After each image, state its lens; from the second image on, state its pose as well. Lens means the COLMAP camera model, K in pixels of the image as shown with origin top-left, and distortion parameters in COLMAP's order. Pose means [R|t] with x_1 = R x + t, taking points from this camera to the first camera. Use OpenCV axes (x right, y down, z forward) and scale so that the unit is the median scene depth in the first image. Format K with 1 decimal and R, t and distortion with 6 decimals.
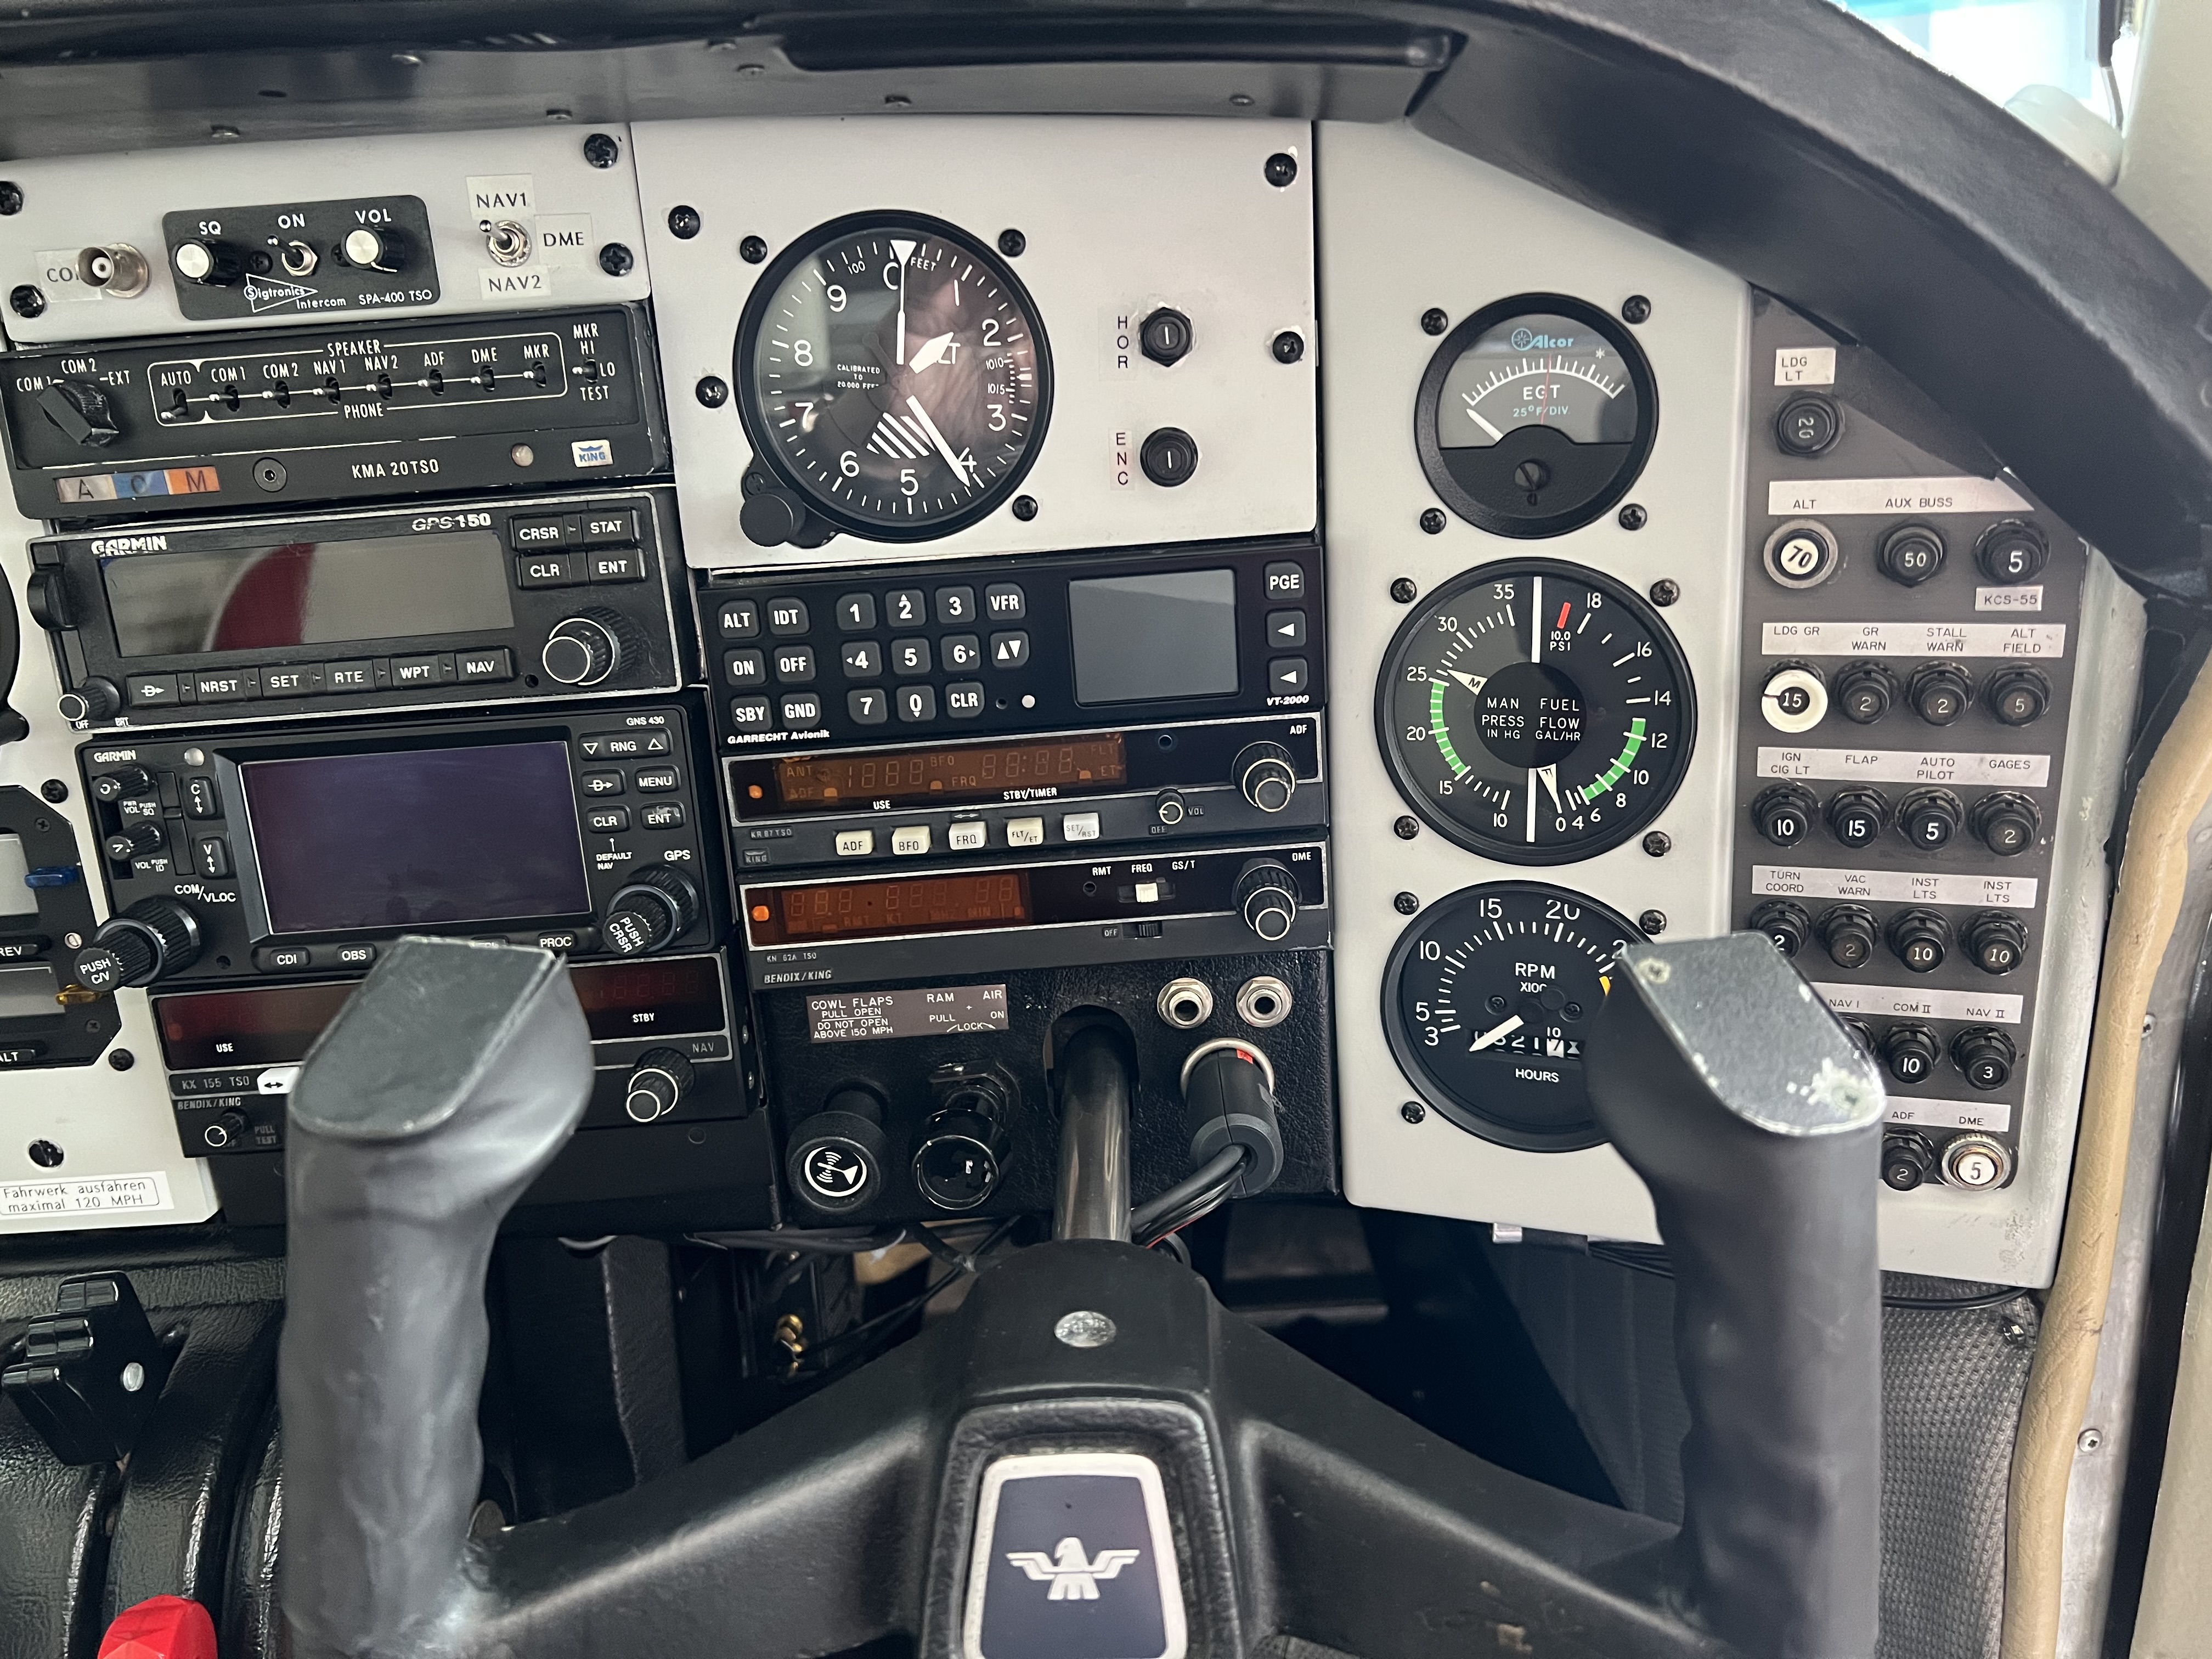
lens RADIAL K [[1662.5, 0, 1108.4], [0, 1662.5, 832.9], [0, 0, 1]] dist [0.008244, -0.021369]
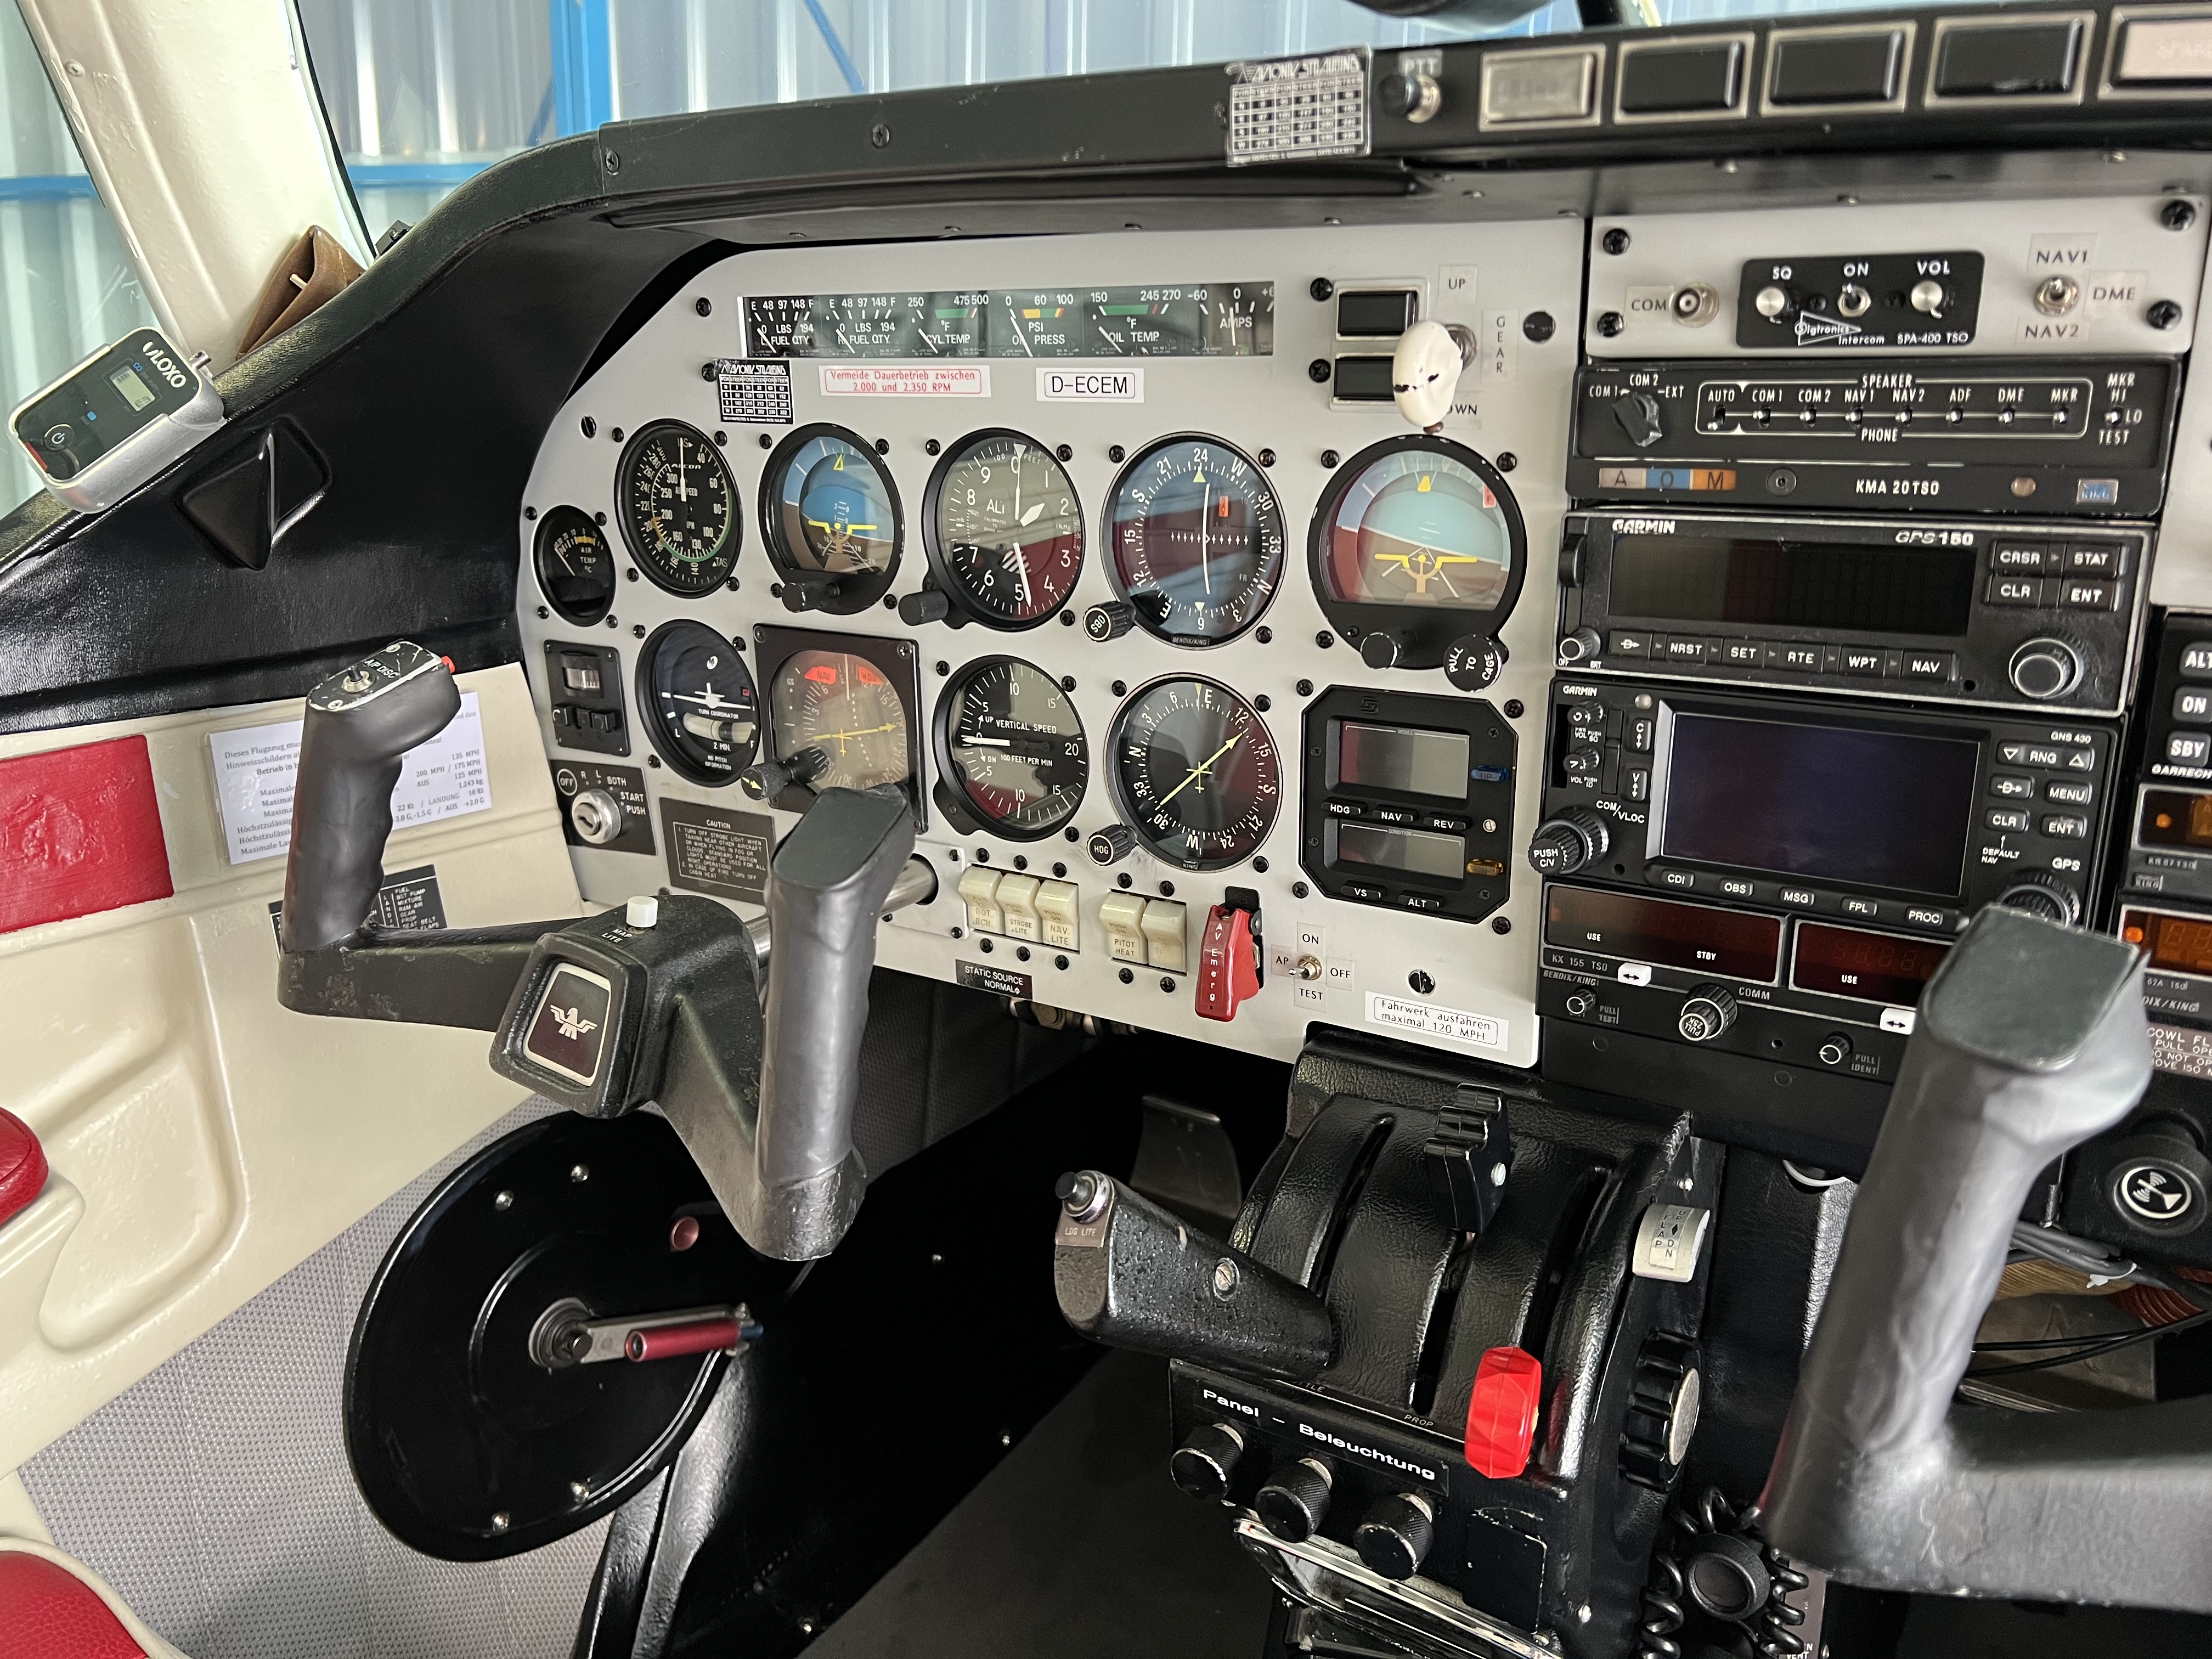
lens RADIAL K [[1662.5, 0, 1103.9], [0, 1662.5, 824.8], [0, 0, 1]] dist [0.008244, -0.021369]
pose [[0.830237, 0.203046, -0.519114, -0.236235], [-0.189275, 0.978654, 0.080076, 0.021182], [0.524292, 0.031773, 0.850946, -0.256155]]
